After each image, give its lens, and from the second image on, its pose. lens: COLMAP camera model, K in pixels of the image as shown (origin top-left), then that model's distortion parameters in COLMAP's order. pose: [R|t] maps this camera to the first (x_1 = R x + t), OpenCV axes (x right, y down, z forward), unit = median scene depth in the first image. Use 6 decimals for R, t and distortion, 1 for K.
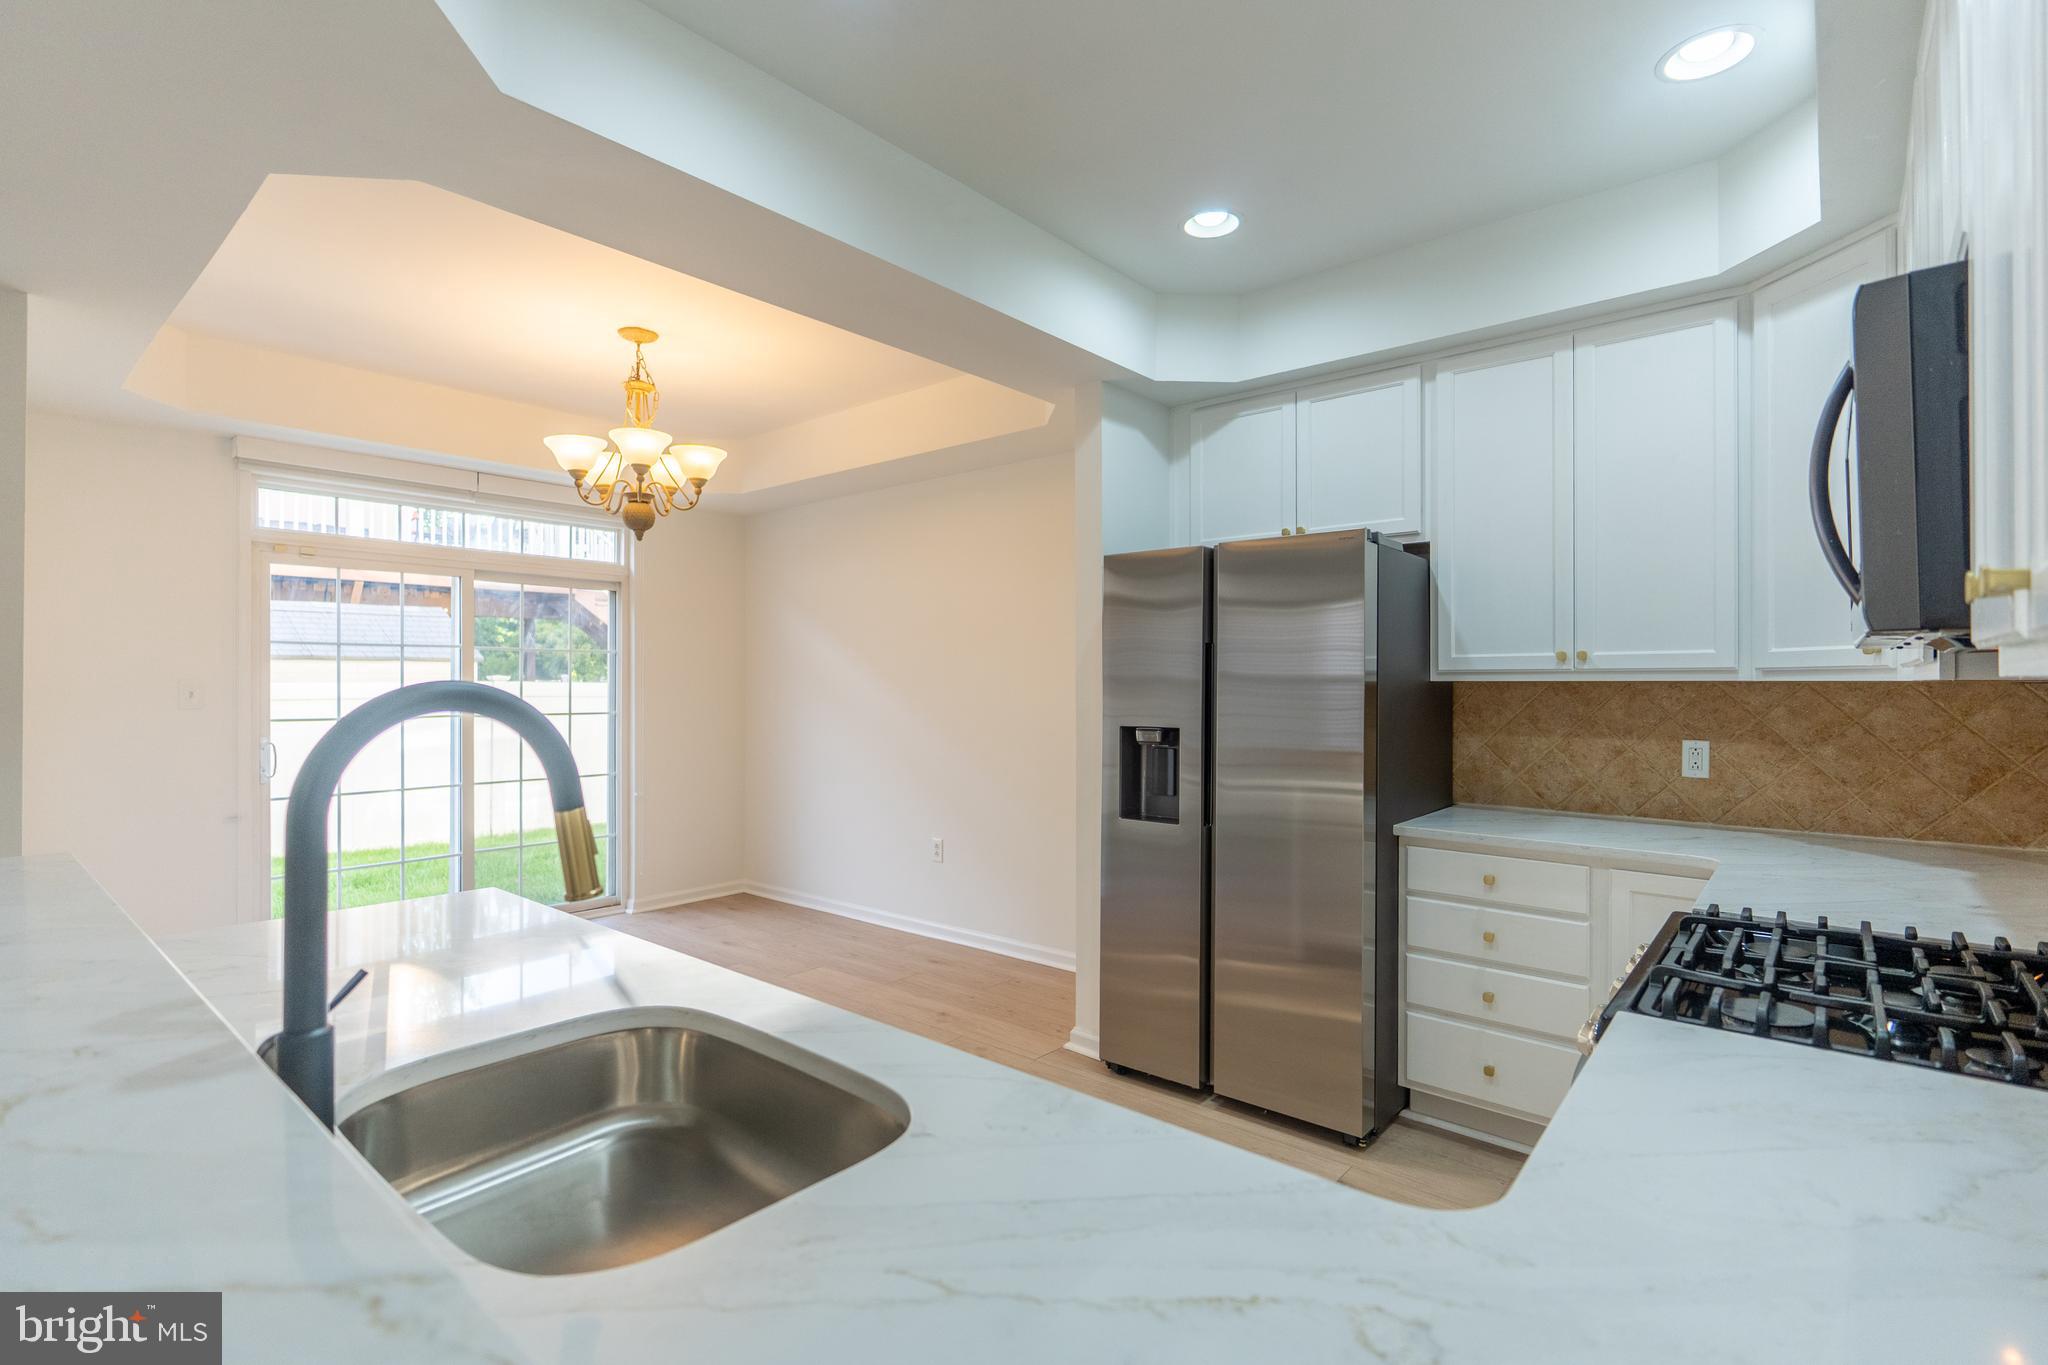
lens RADIAL K [[950.5, 0, 1035.4], [0, 950.5, 682.5], [0, 0, 1]] dist [-0.007655, 0.000281]
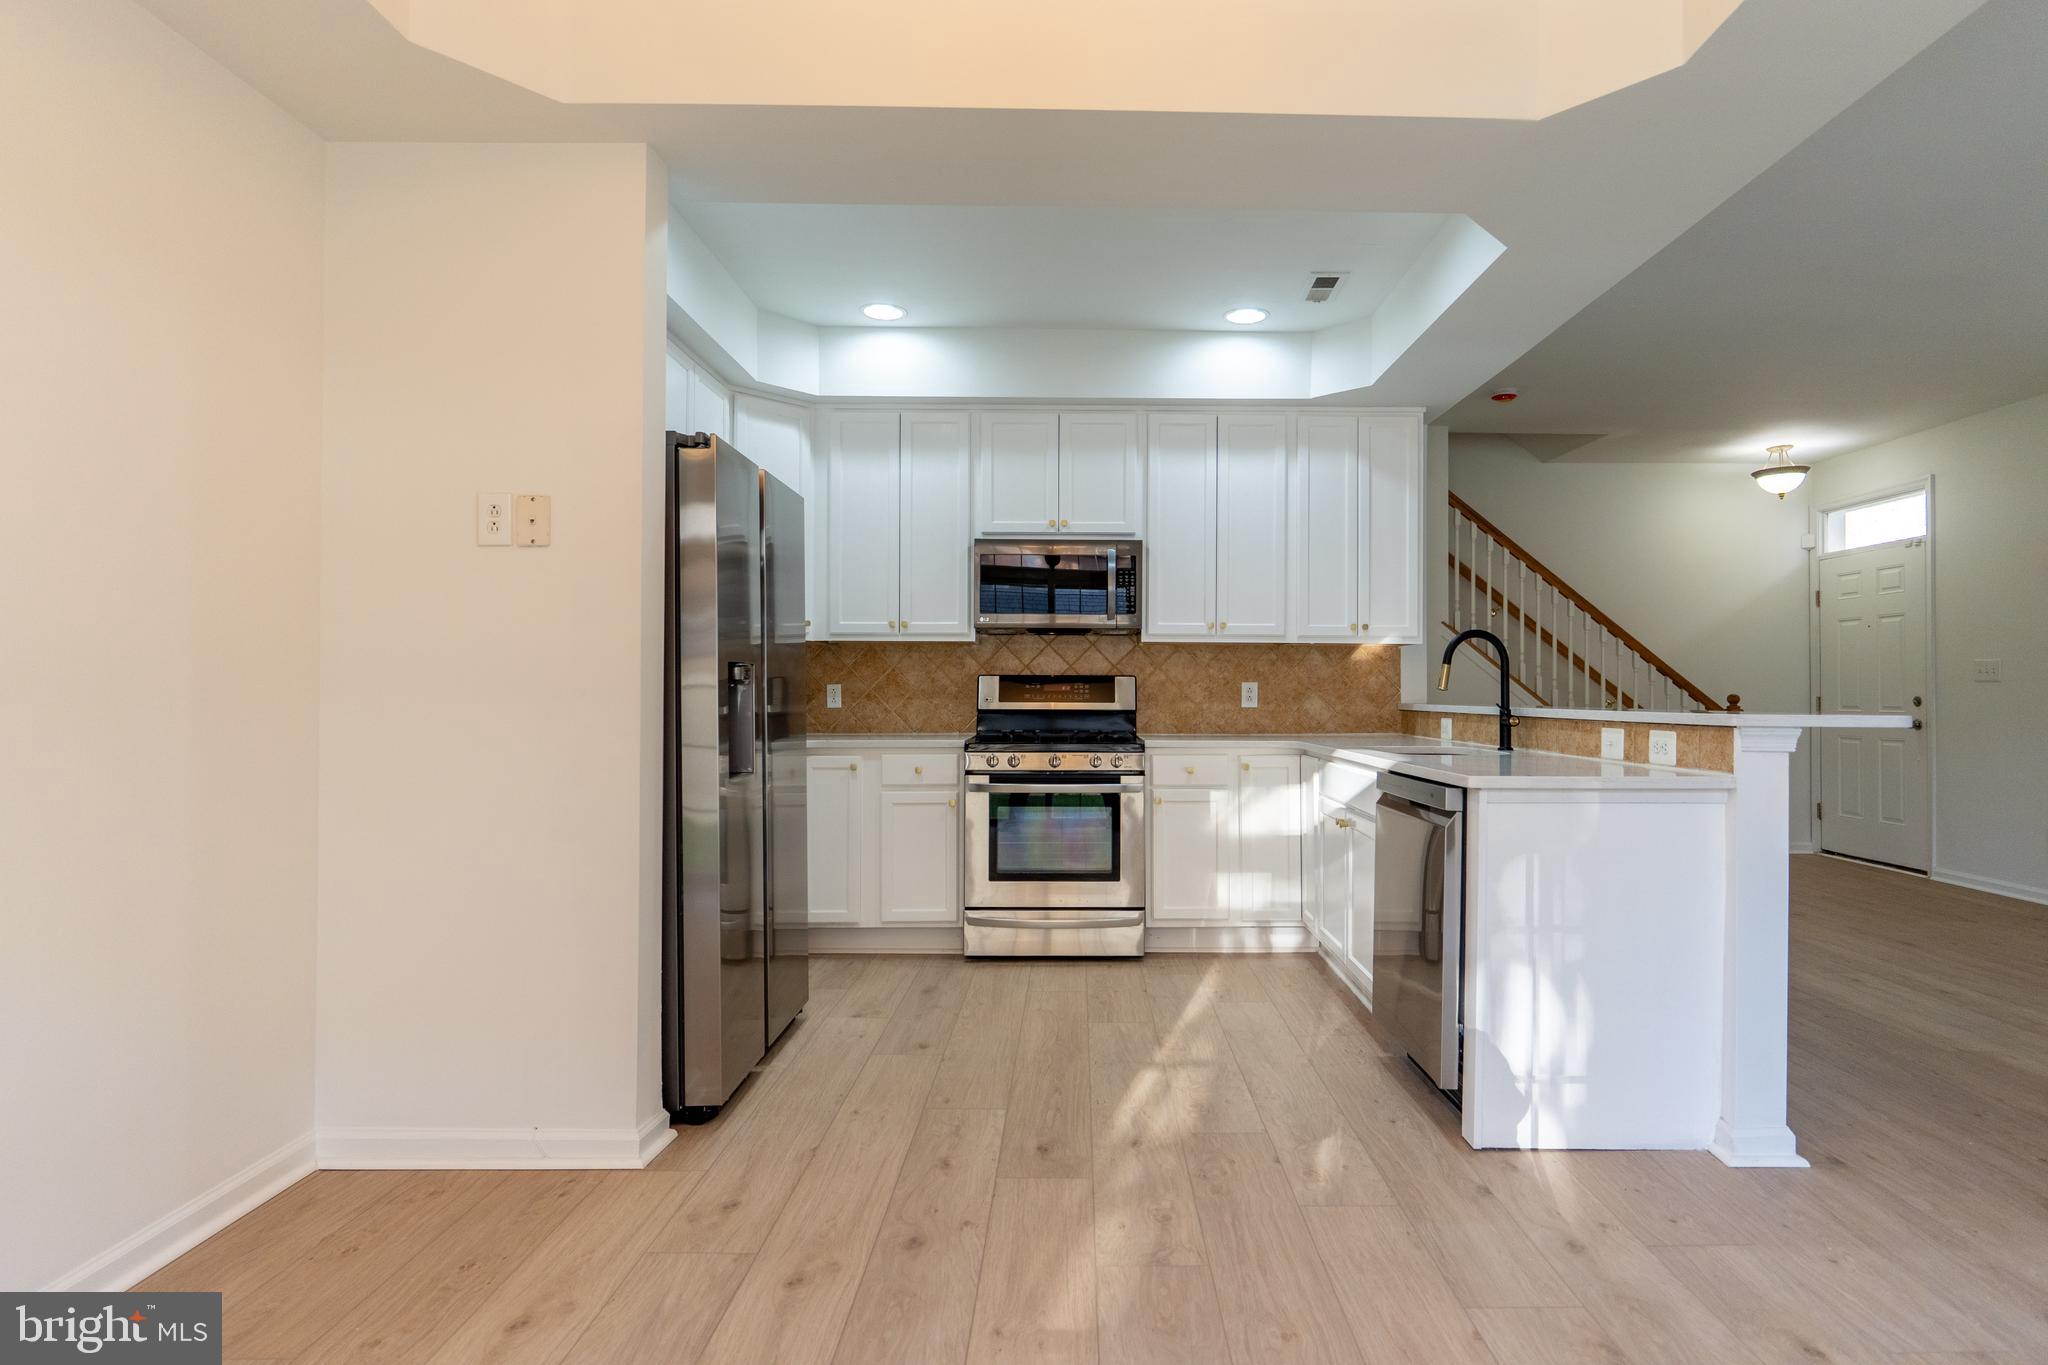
lens RADIAL K [[1036.8, 0, 1090.6], [0, 1036.8, 686.4], [0, 0, 1]] dist [-0.009455, 0.000733]
pose [[-0.665983, 0.001180, 0.745966, -0.777757], [-0.001987, 0.999992, -0.003356, 0.070485], [-0.745965, -0.003717, -0.665975, 1.411643]]
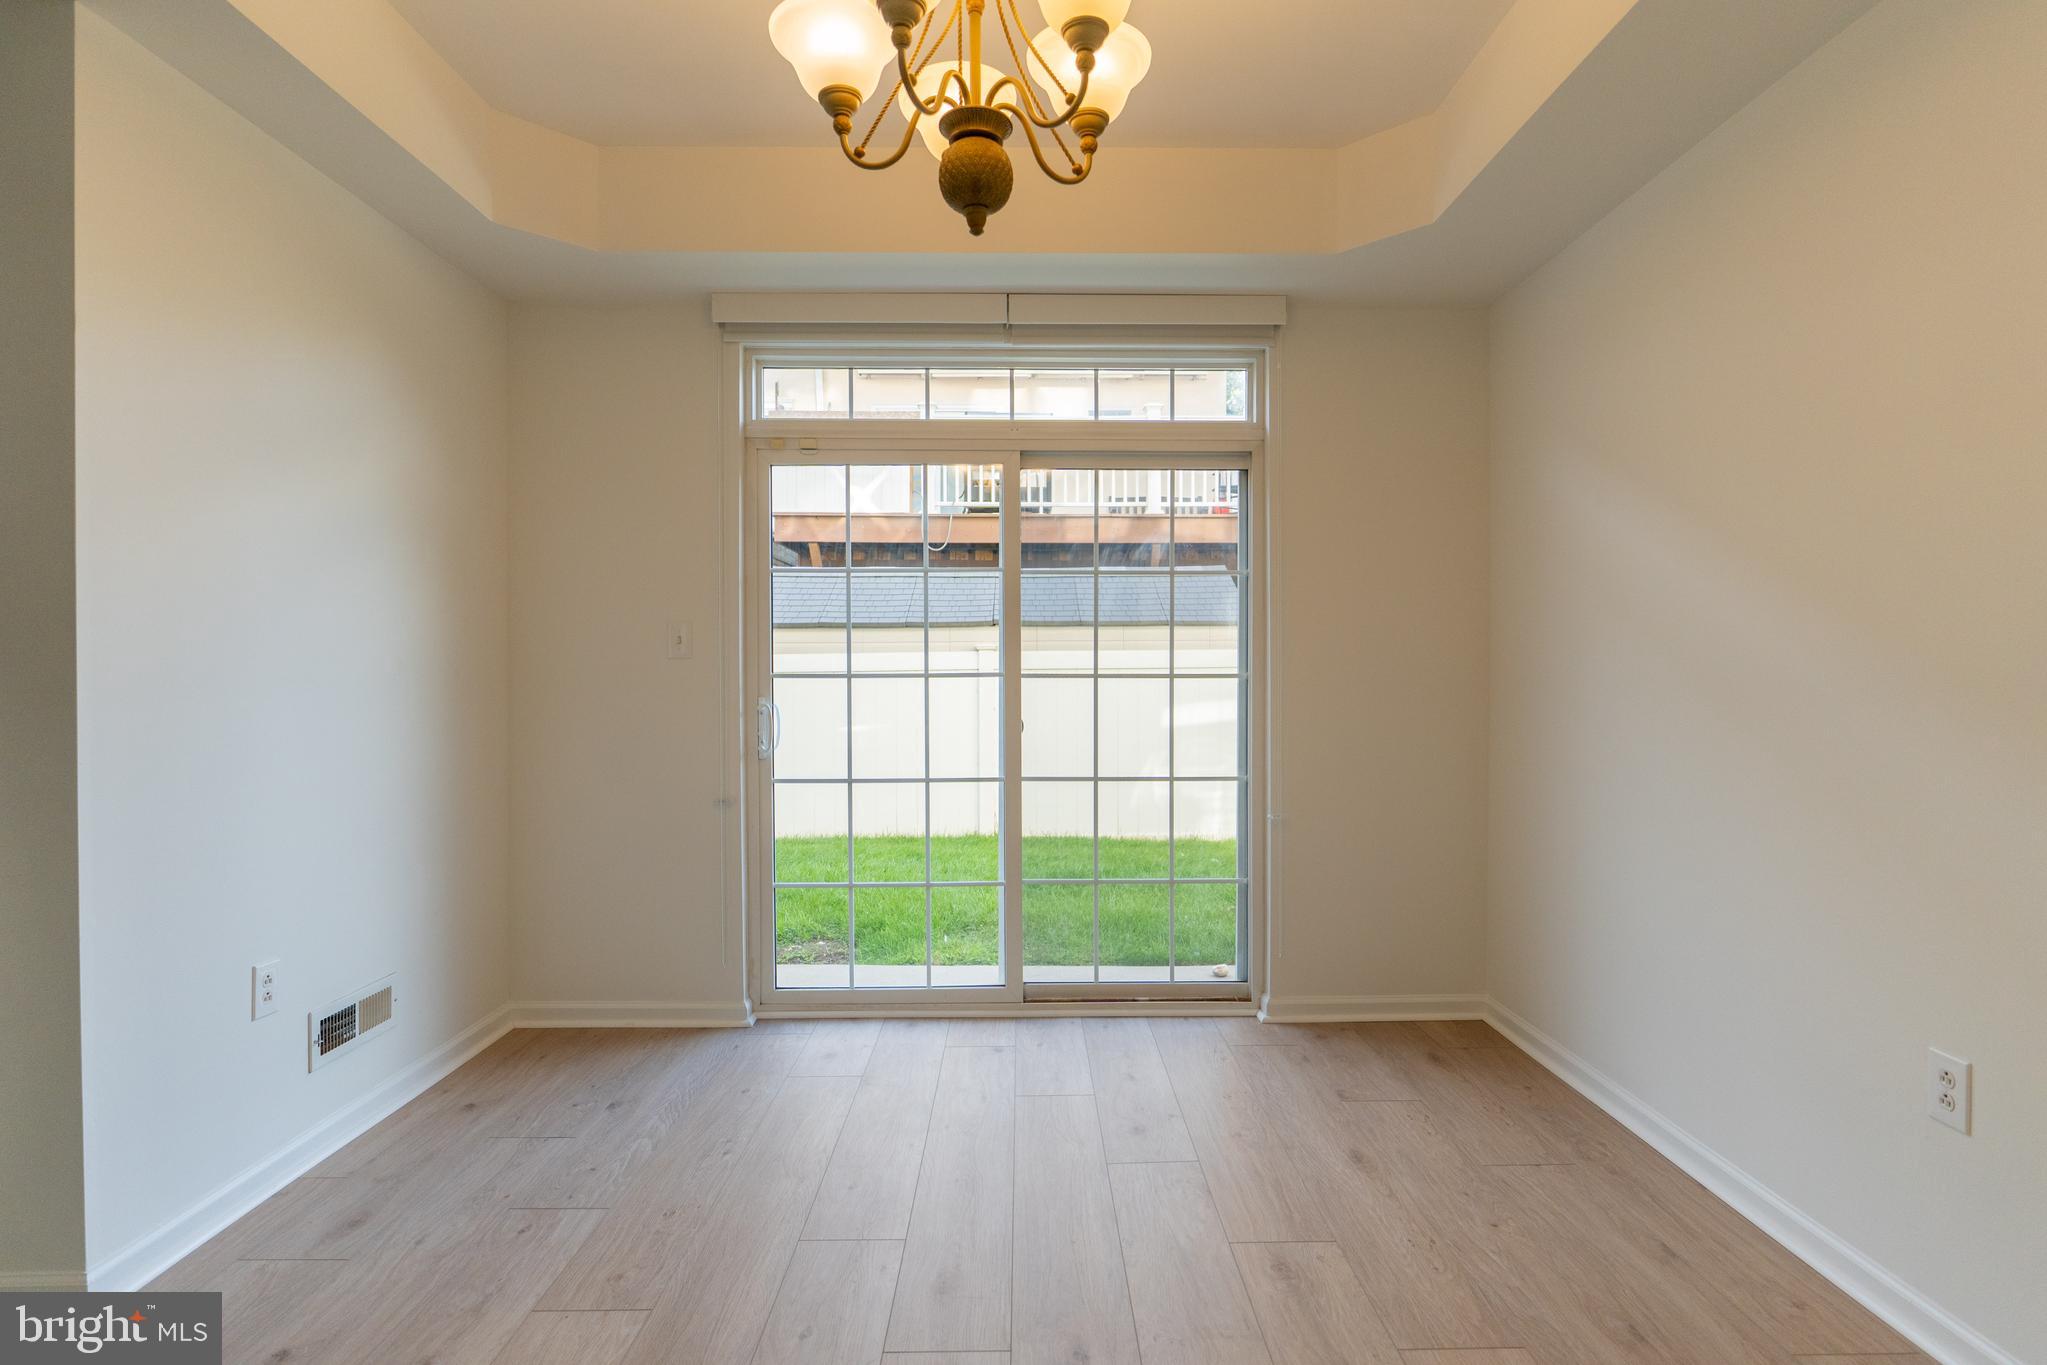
lens RADIAL K [[1036.3, 0, 1041.3], [0, 1036.3, 675.4], [0, 0, 1]] dist [-0.009455, 0.000733]
pose [[0.654558, 0.002034, -0.756009, -0.066405], [0.003549, 0.999977, 0.005763, 0.050286], [0.756004, -0.006455, 0.654535, 0.868841]]
